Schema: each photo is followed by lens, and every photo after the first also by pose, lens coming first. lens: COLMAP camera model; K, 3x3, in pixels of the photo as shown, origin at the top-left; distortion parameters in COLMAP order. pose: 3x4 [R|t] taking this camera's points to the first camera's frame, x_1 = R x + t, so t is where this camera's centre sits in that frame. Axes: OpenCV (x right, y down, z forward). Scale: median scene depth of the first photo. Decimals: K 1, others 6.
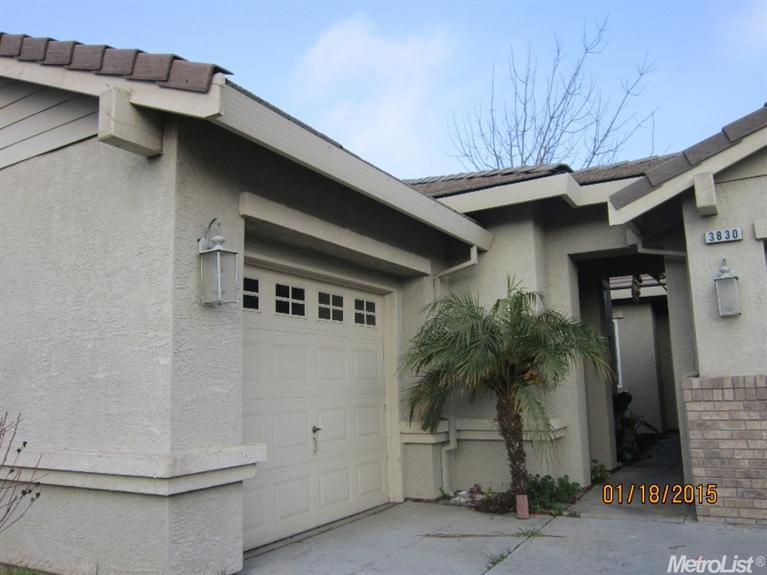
lens RADIAL K [[632.2, 0, 383.5], [0, 632.2, 287.5], [0, 0, 1]] dist [-0.025187, 0.002458]
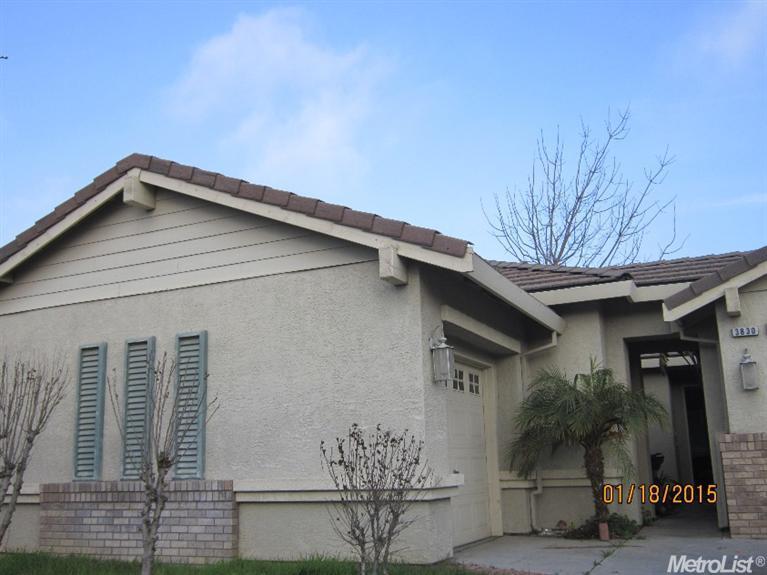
lens RADIAL K [[800.9, 0, 383.5], [0, 800.9, 287.5], [0, 0, 1]] dist [-0.009253, -0.020871]
pose [[0.995118, 0.020834, 0.096469, -0.416128], [-0.014310, 0.997594, -0.067830, -0.046823], [-0.097650, 0.066118, 0.993022, -0.665488]]
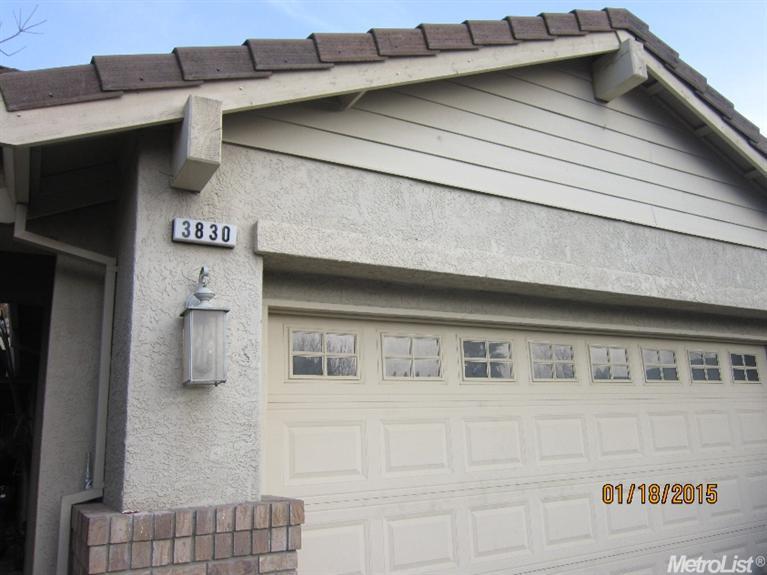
lens RADIAL K [[632.2, 0, 383.5], [0, 632.2, 287.5], [0, 0, 1]] dist [-0.025187, 0.002458]
pose [[0.499276, 0.210610, 0.840456, 0.171212], [-0.106978, 0.977570, -0.181418, 0.042968], [-0.859813, 0.000667, 0.510608, 0.579773]]
